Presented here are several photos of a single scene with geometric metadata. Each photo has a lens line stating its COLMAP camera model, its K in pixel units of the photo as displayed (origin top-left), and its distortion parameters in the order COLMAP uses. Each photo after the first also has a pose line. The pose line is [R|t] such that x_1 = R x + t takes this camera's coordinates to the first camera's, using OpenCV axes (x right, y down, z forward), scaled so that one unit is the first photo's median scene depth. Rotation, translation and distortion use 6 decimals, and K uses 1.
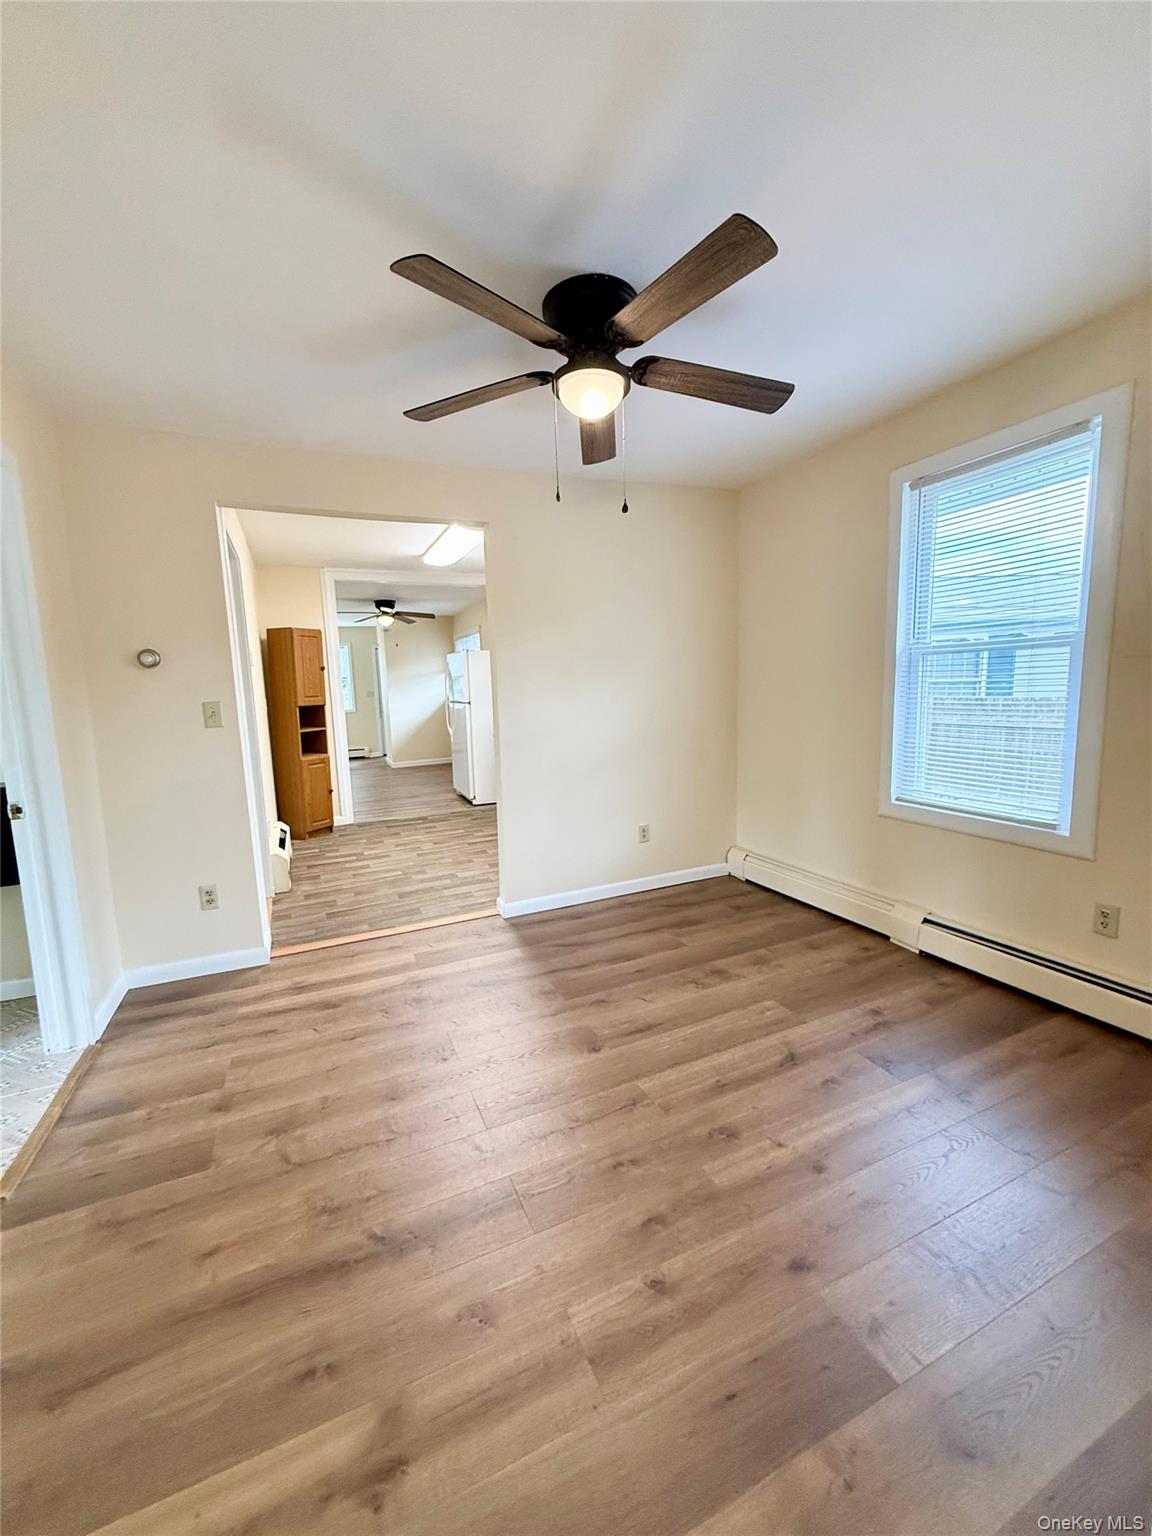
lens RADIAL K [[611.2, 0, 574.8], [0, 611.2, 765.2], [0, 0, 1]] dist [-0.001239, 0.000287]
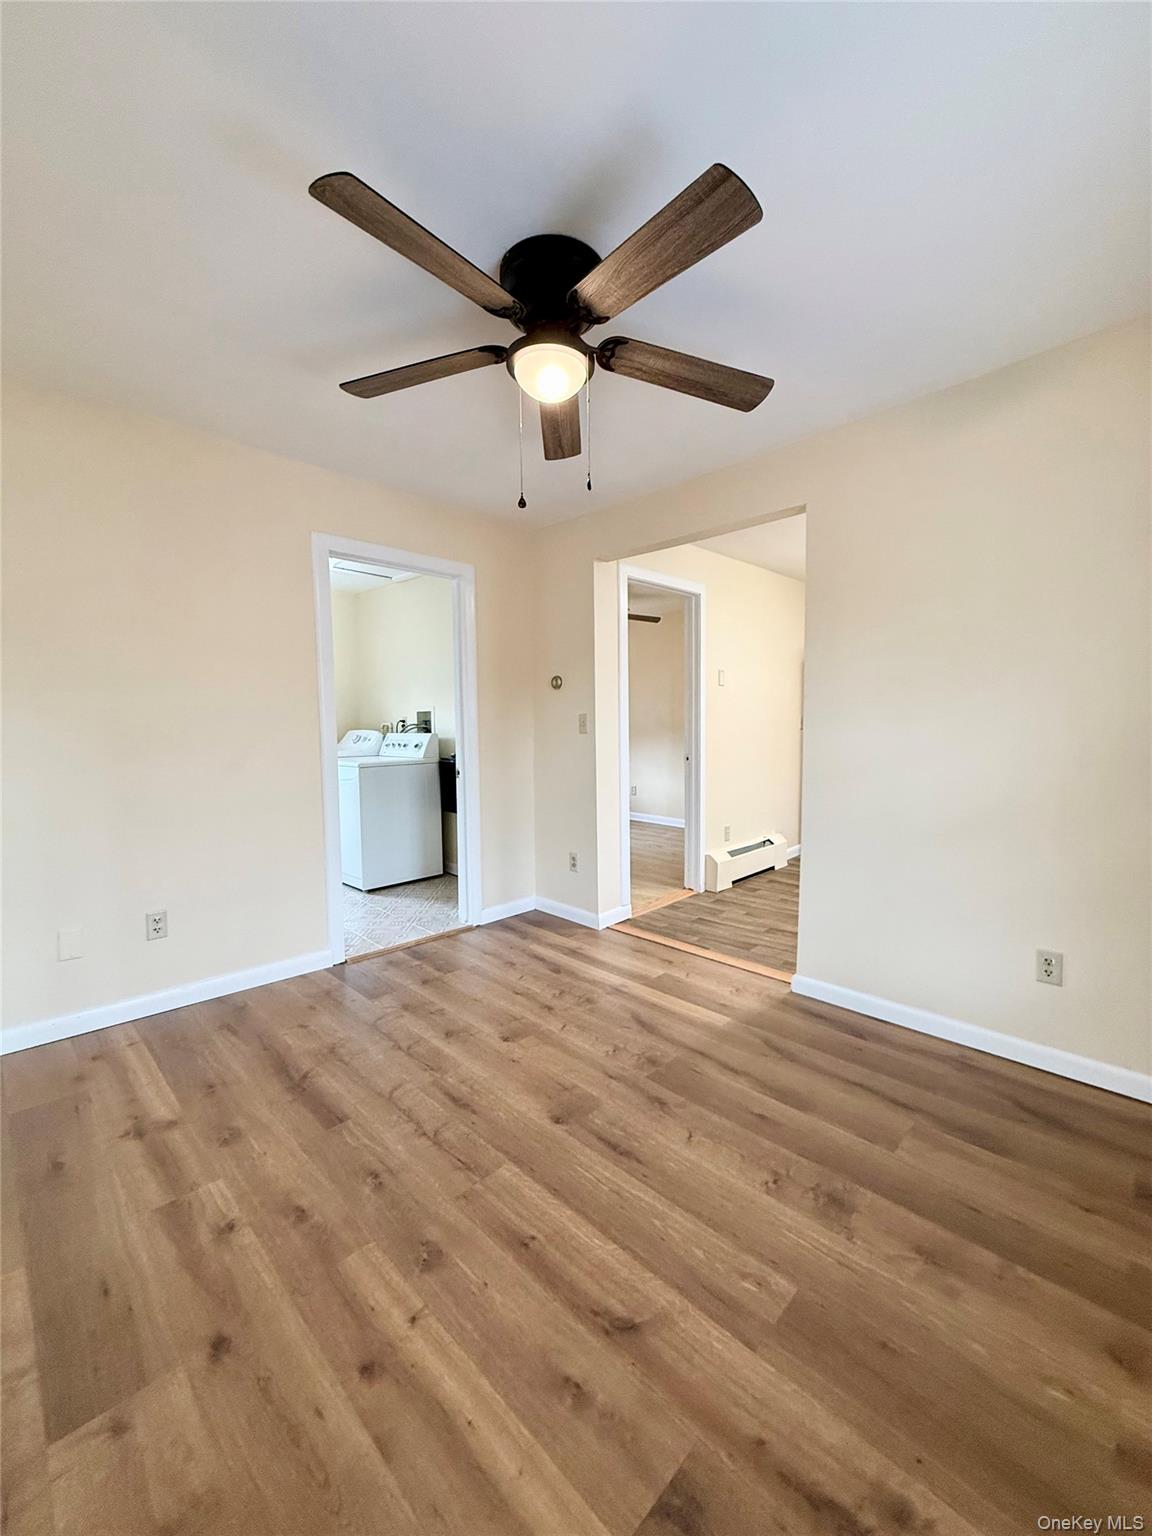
lens RADIAL K [[615.2, 0, 573.8], [0, 615.2, 762.5], [0, 0, 1]] dist [0.001129, -0.000292]
pose [[0.355286, 0.090897, -0.930327, 0.653916], [-0.124142, 0.991033, 0.049420, -0.065038], [0.926477, 0.097934, 0.363385, 0.534588]]
